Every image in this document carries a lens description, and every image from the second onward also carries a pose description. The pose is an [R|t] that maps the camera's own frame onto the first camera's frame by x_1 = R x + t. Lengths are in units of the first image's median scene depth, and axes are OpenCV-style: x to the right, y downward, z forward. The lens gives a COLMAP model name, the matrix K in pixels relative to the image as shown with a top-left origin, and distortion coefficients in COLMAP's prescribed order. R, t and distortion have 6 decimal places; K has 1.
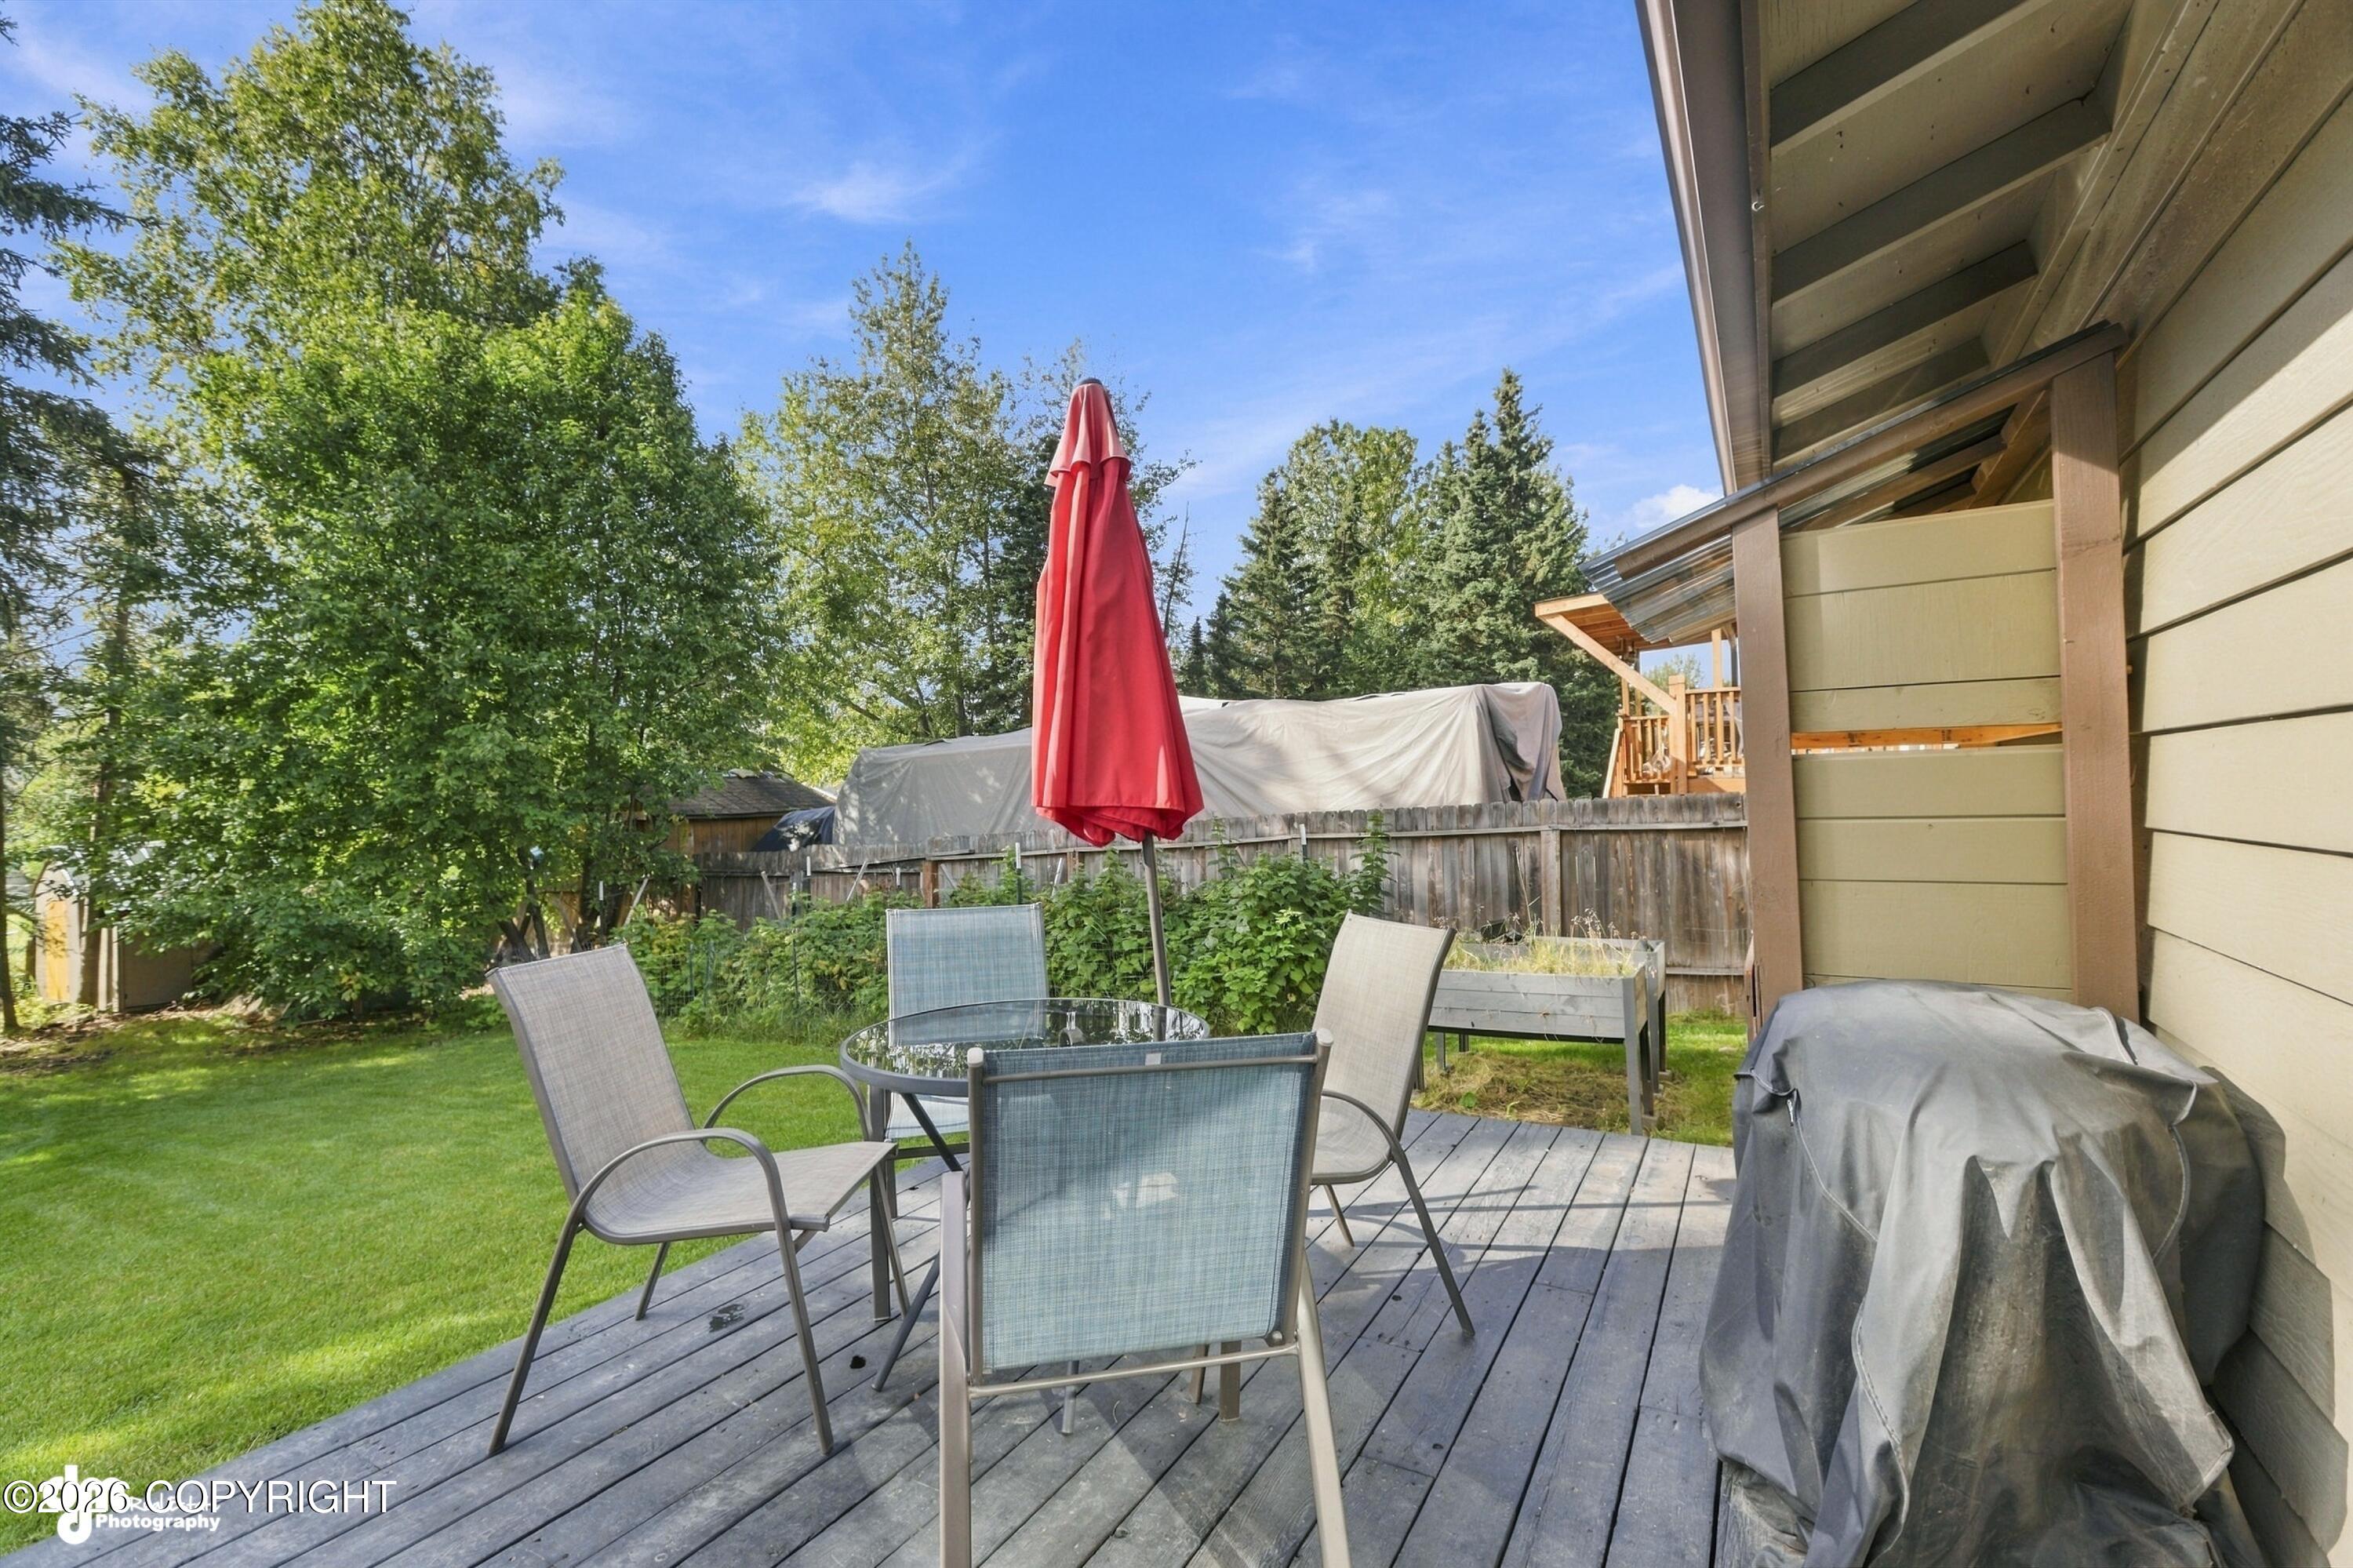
lens RADIAL K [[1066.9, 0, 1169.4], [0, 1066.9, 780.6], [0, 0, 1]] dist [0.001591, 0.000432]
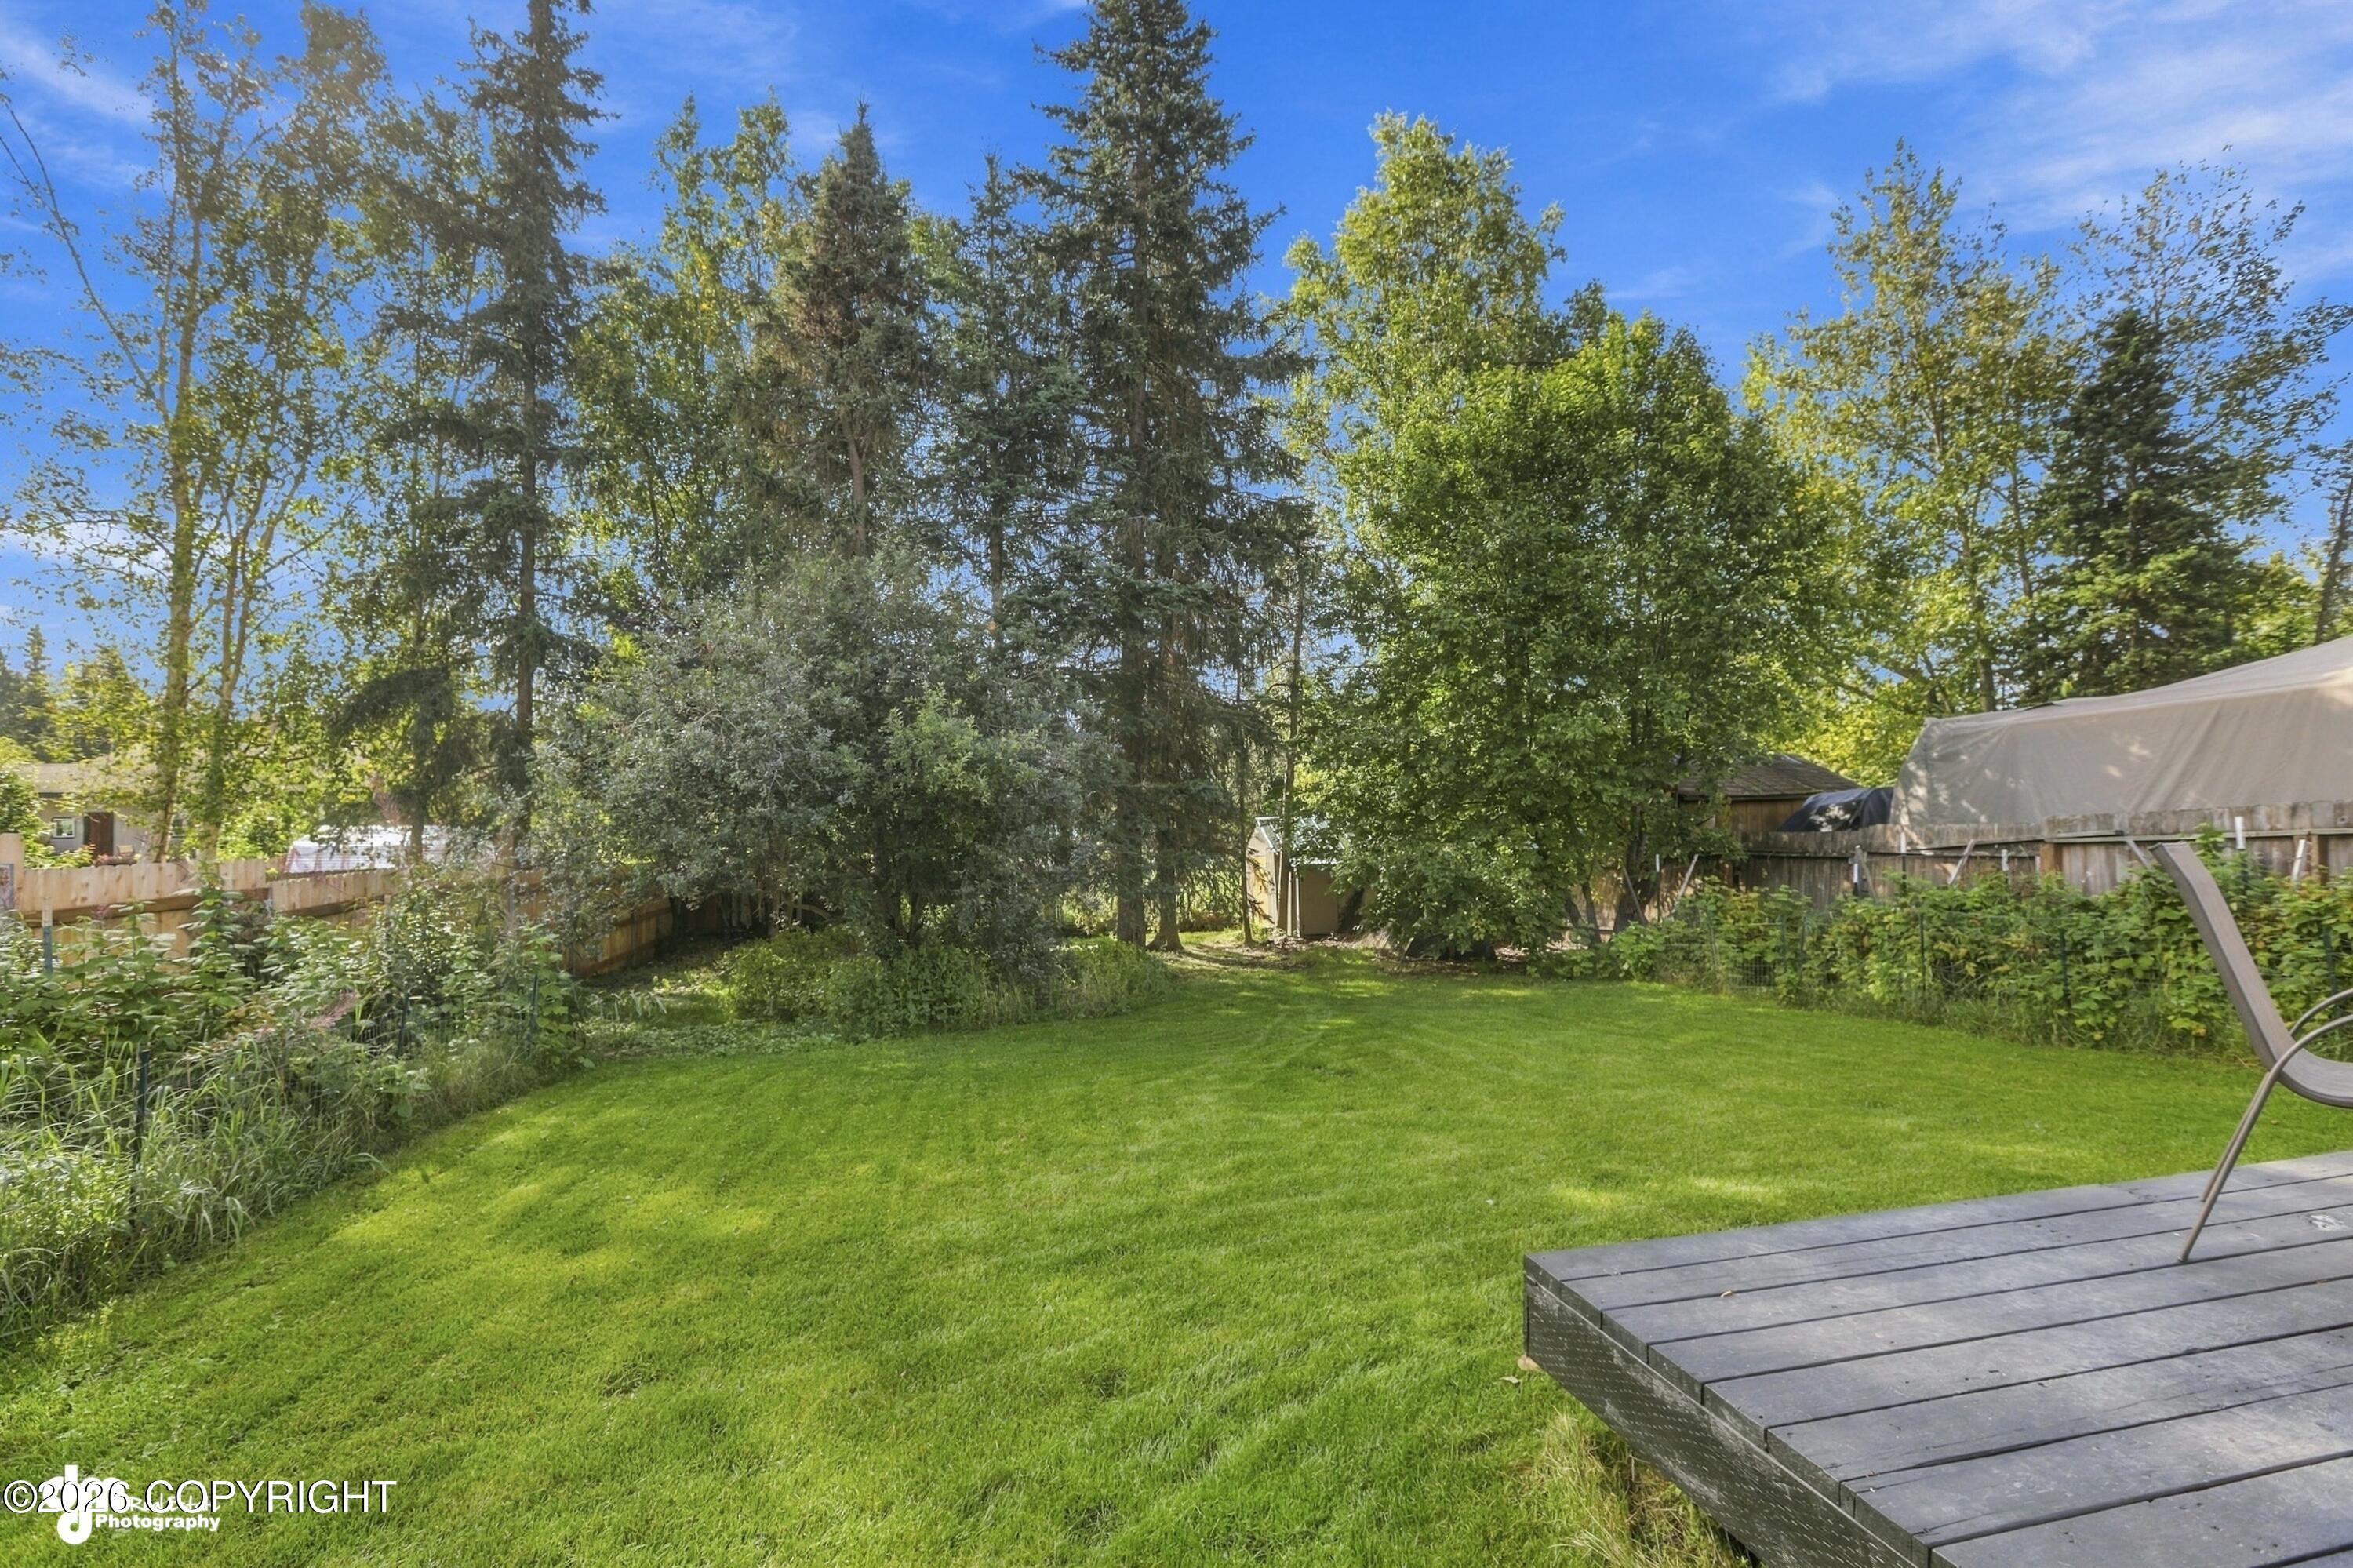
lens RADIAL K [[1075.2, 0, 1167.1], [0, 1075.2, 790.1], [0, 0, 1]] dist [-0.001631, 0.000672]
pose [[0.695327, -0.009871, -0.718626, -0.093053], [0.017111, 0.999850, 0.002823, 0.017172], [0.718490, -0.014259, 0.695391, -0.094844]]
